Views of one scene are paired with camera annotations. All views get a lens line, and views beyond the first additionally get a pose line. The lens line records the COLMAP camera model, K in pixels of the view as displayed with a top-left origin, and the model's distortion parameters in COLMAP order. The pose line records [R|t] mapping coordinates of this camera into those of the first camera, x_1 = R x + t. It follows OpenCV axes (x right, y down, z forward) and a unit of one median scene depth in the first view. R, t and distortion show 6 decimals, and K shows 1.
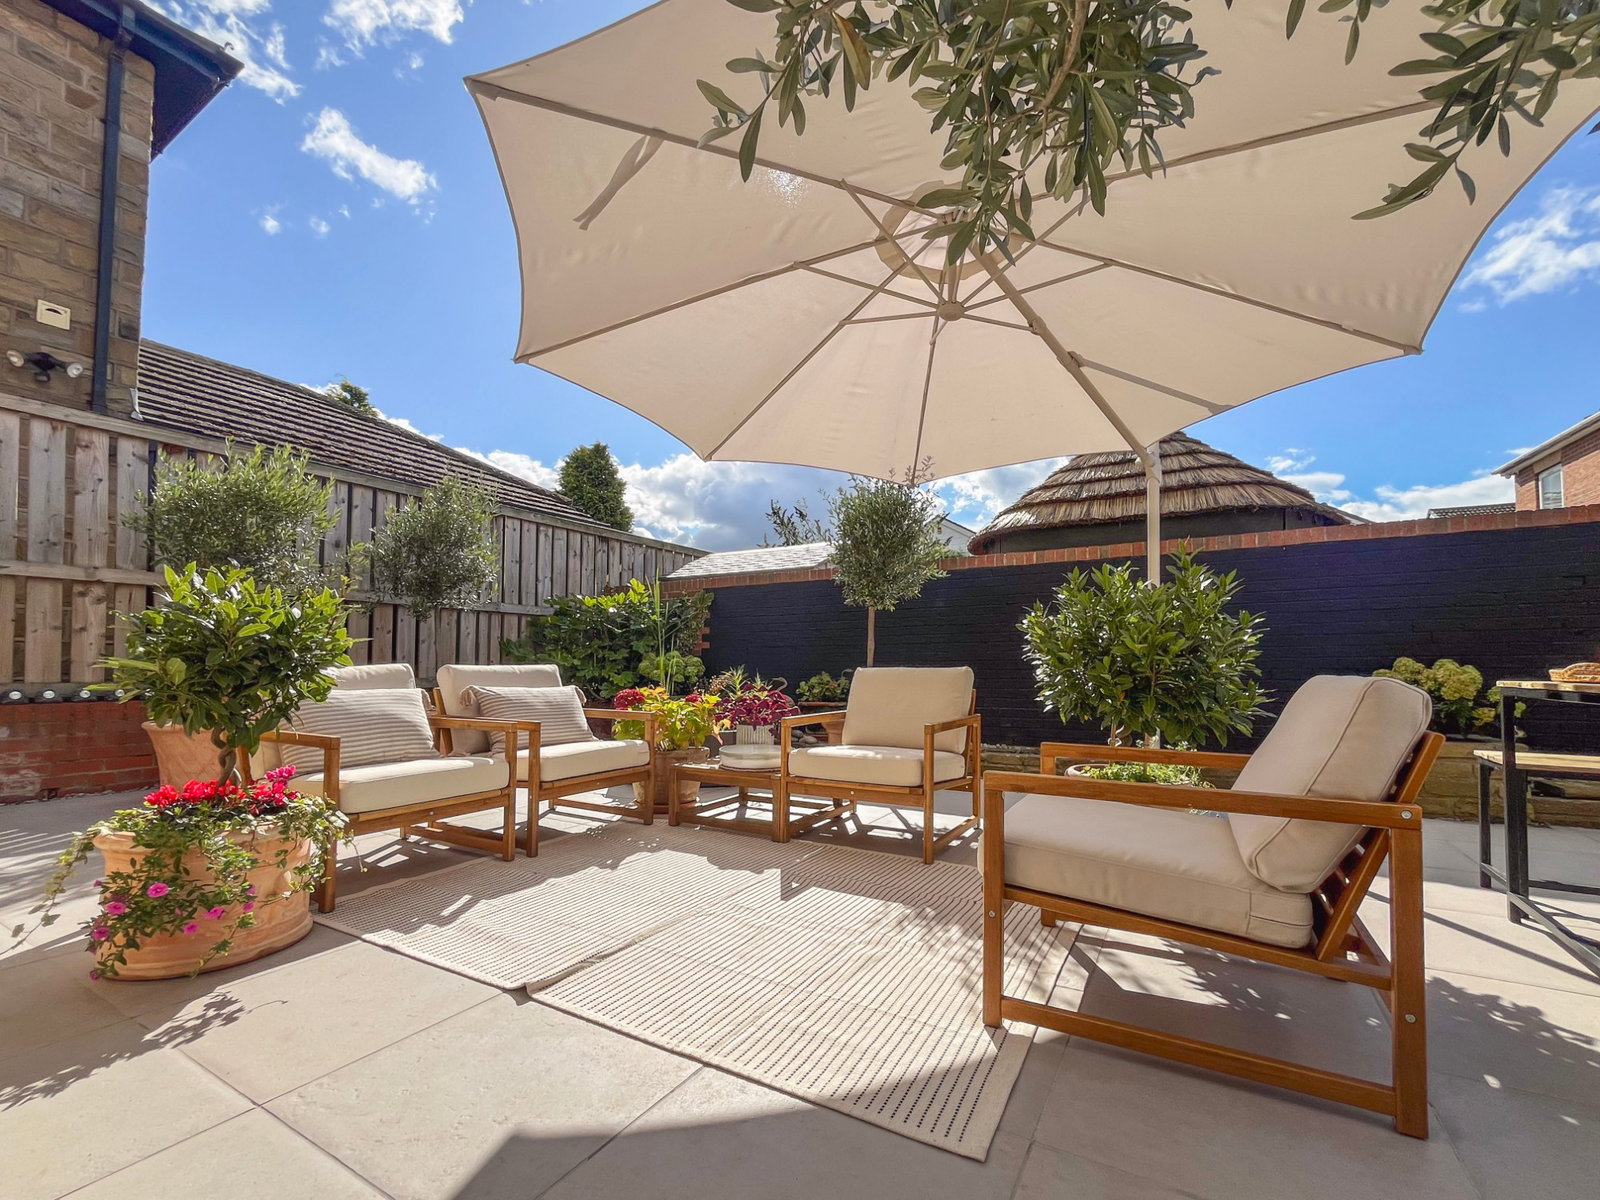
lens RADIAL K [[688.7, 0, 785.3], [0, 688.7, 649.7], [0, 0, 1]] dist [-0.003389, 0.000538]
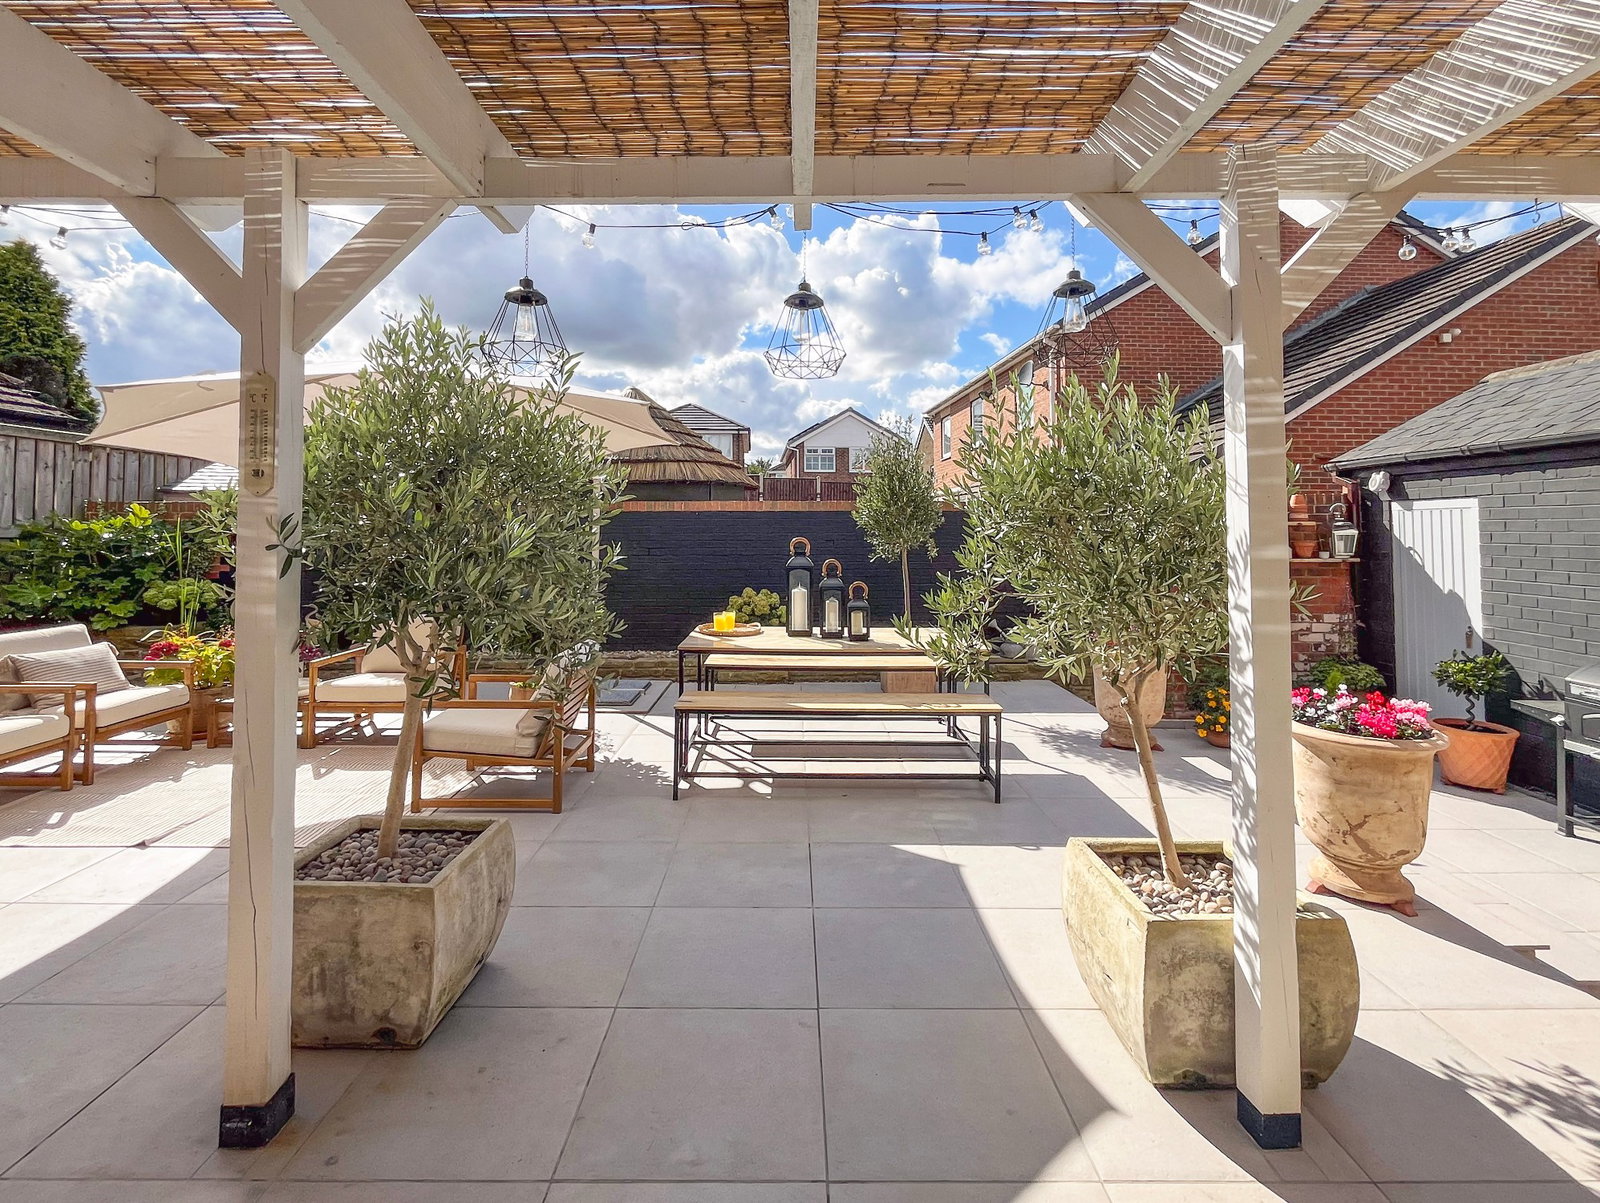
lens RADIAL K [[786.0, 0, 790.2], [0, 786.0, 515.4], [0, 0, 1]] dist [0.000333, -0.000022]
pose [[0.859773, 0.011000, 0.510557, 0.013273], [-0.015814, 0.999862, 0.005090, -0.196807], [-0.510431, -0.012451, 0.859829, -0.781751]]
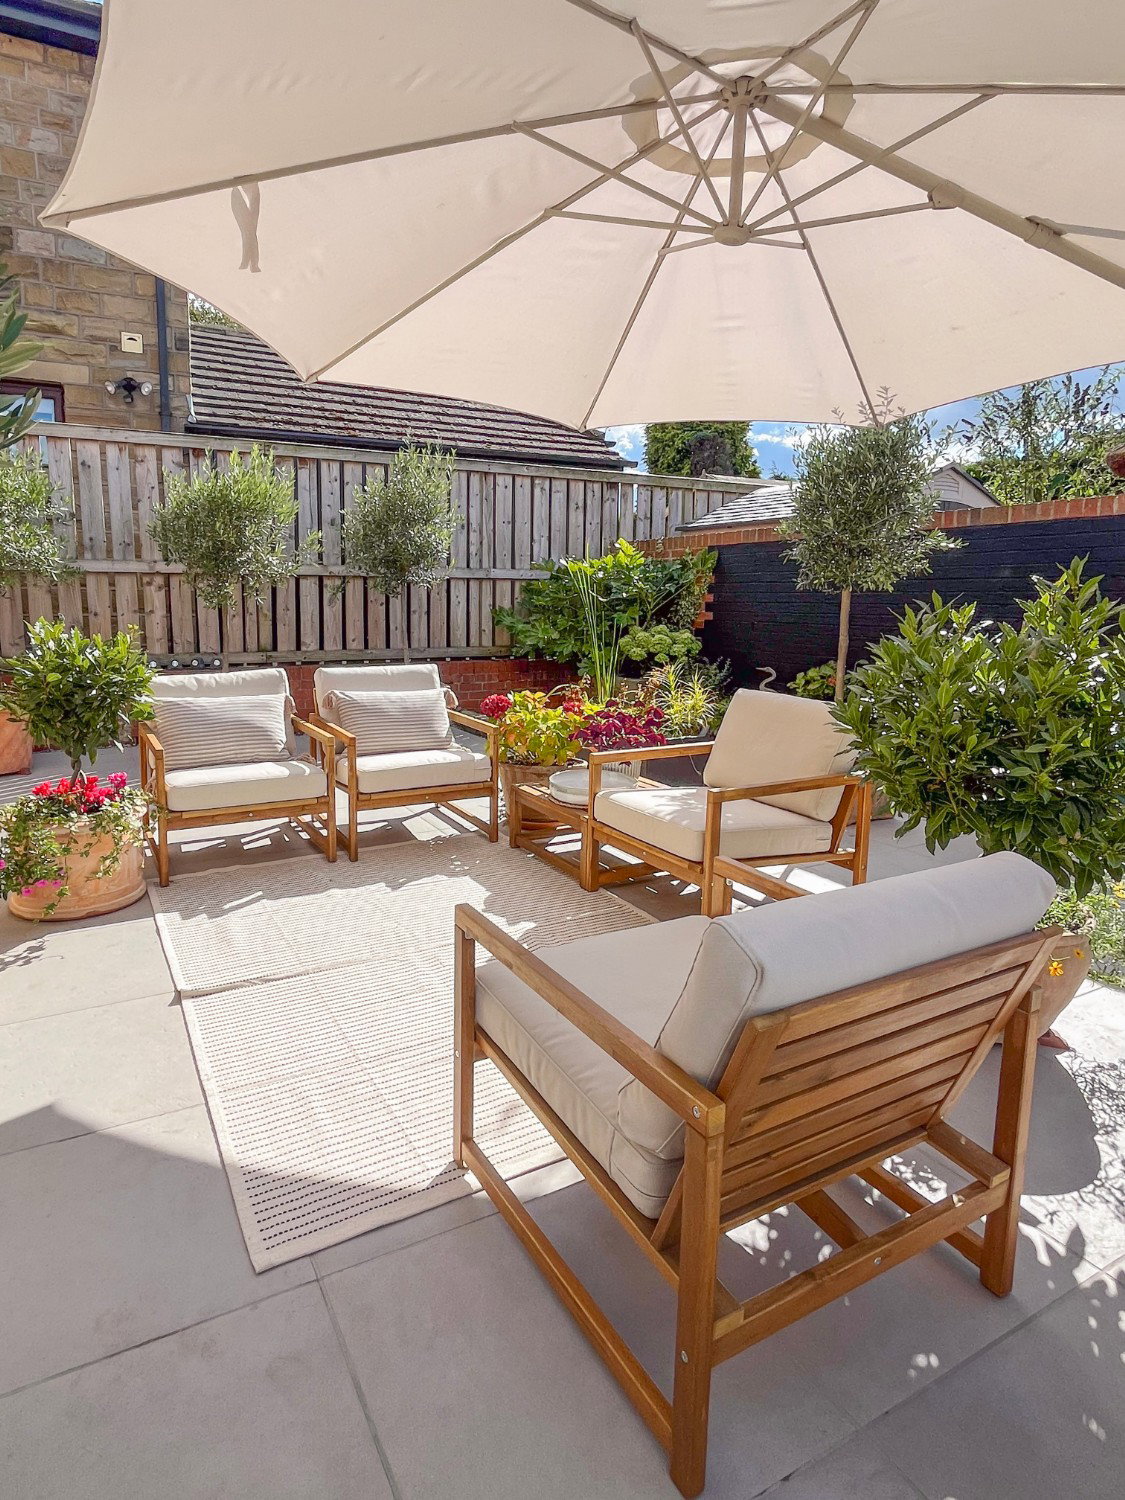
lens RADIAL K [[819.8, 0, 505.8], [0, 819.8, 705.3], [0, 0, 1]] dist [-0.000815, 0.000925]
pose [[0.849669, 0.076478, -0.521741, 0.381441], [0.006641, 0.987796, 0.155610, -0.106515], [0.527275, -0.135682, 0.838792, 0.074429]]
